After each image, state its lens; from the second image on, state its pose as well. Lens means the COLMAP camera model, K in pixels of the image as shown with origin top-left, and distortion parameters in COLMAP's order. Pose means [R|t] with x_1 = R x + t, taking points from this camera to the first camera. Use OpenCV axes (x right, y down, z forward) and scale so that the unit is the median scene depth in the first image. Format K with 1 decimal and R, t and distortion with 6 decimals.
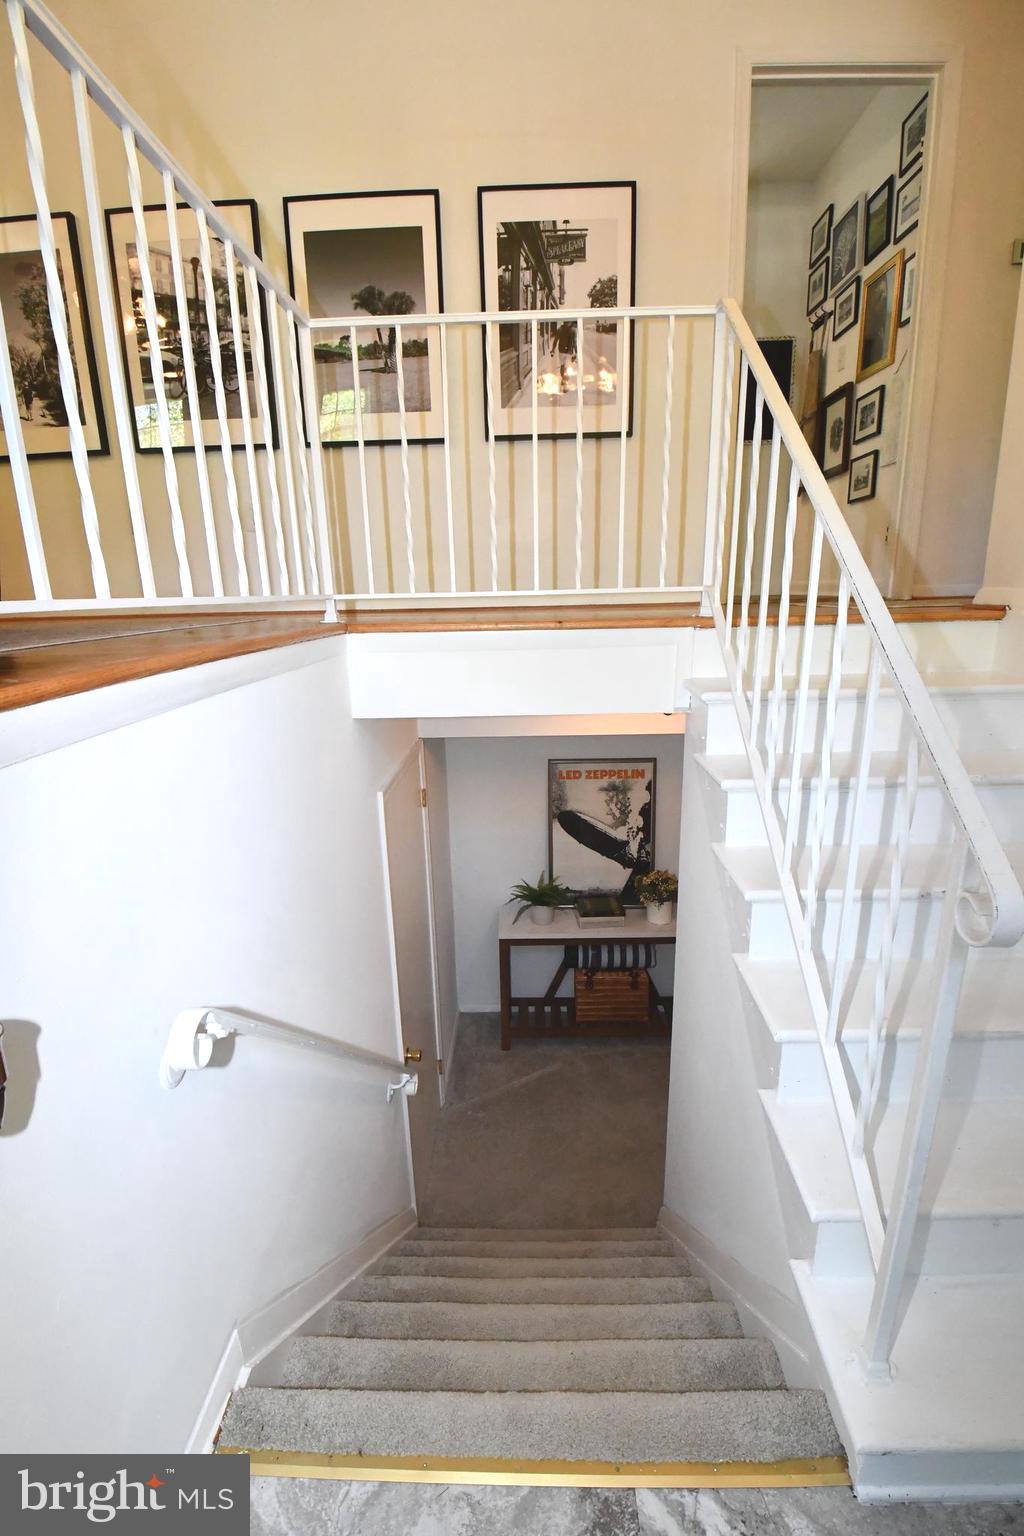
lens RADIAL K [[673.4, 0, 512.0], [0, 673.4, 768.0], [0, 0, 1]] dist [0.000148, -0.016934]
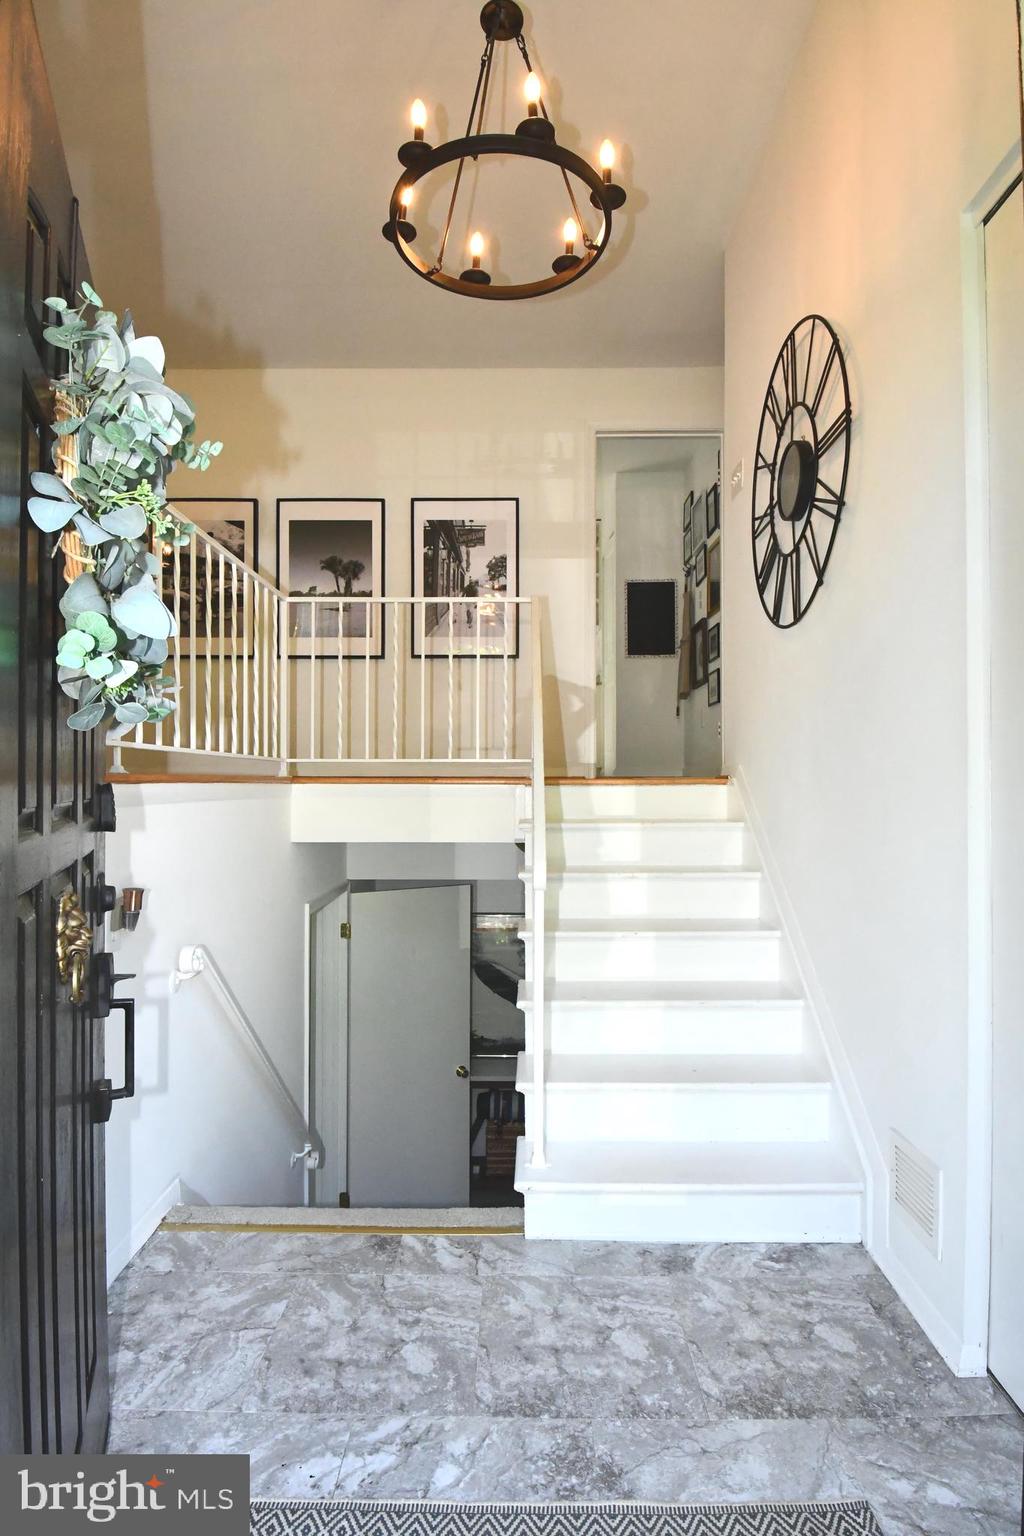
lens RADIAL K [[793.8, 0, 512.0], [0, 793.8, 768.0], [0, 0, 1]] dist [0.032828, 0.000058]
pose [[0.999637, 0.022026, 0.015528, 0.153290], [-0.016909, 0.961288, -0.275027, 0.175635], [-0.020985, 0.274665, 0.961311, -0.519645]]
